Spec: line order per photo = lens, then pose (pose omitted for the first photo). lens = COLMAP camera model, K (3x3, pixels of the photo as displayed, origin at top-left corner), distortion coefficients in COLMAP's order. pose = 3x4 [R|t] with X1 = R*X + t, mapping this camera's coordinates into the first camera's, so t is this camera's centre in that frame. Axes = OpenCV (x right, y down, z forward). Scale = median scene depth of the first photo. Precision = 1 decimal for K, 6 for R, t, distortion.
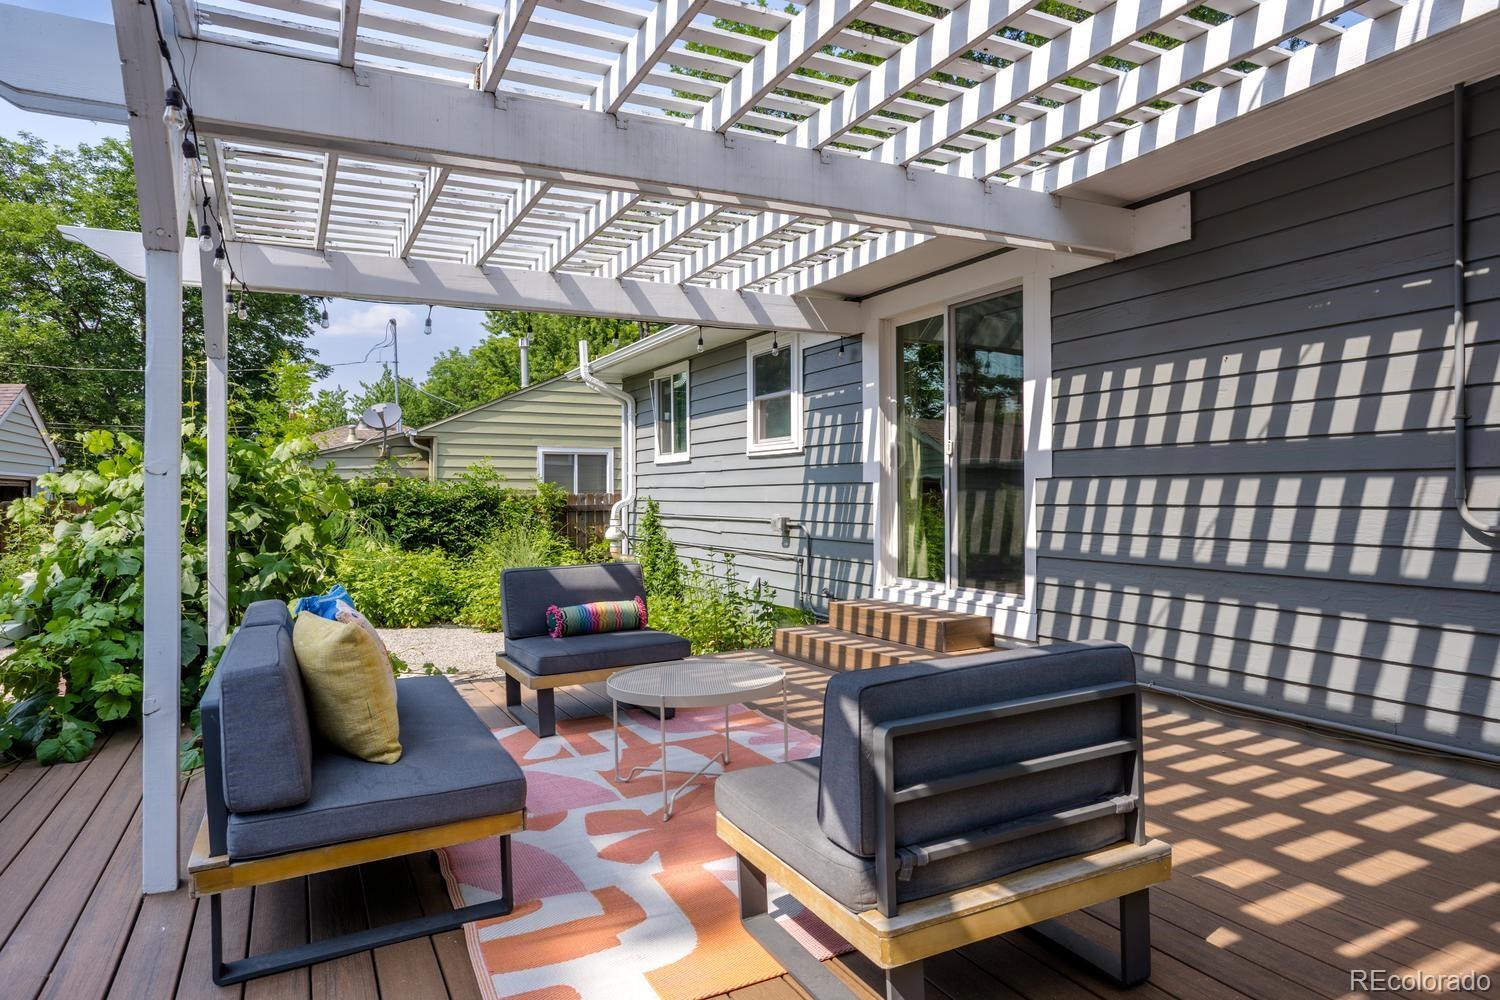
lens RADIAL K [[897.4, 0, 741.7], [0, 897.4, 502.7], [0, 0, 1]] dist [0.000017, 0.000441]
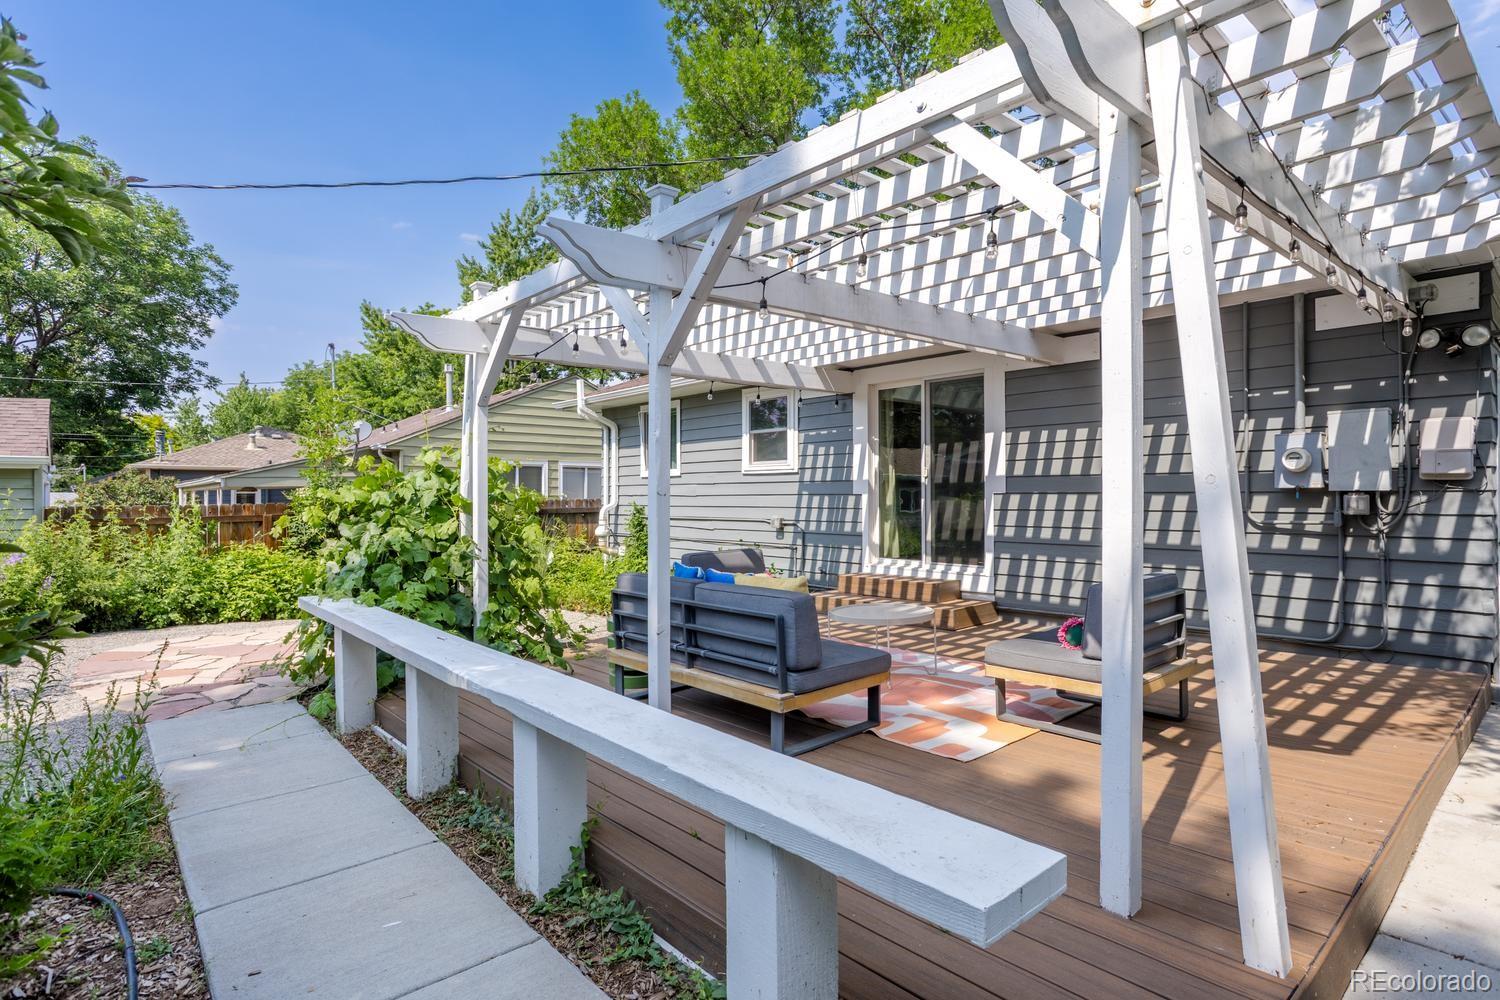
lens RADIAL K [[770.9, 0, 749.2], [0, 770.9, 493.3], [0, 0, 1]] dist [-0.020525, 0.000592]
pose [[0.968063, 0.012962, 0.250372, -0.357302], [-0.007669, 0.999726, -0.022103, 0.005919], [-0.250589, 0.019476, 0.967898, -0.189358]]
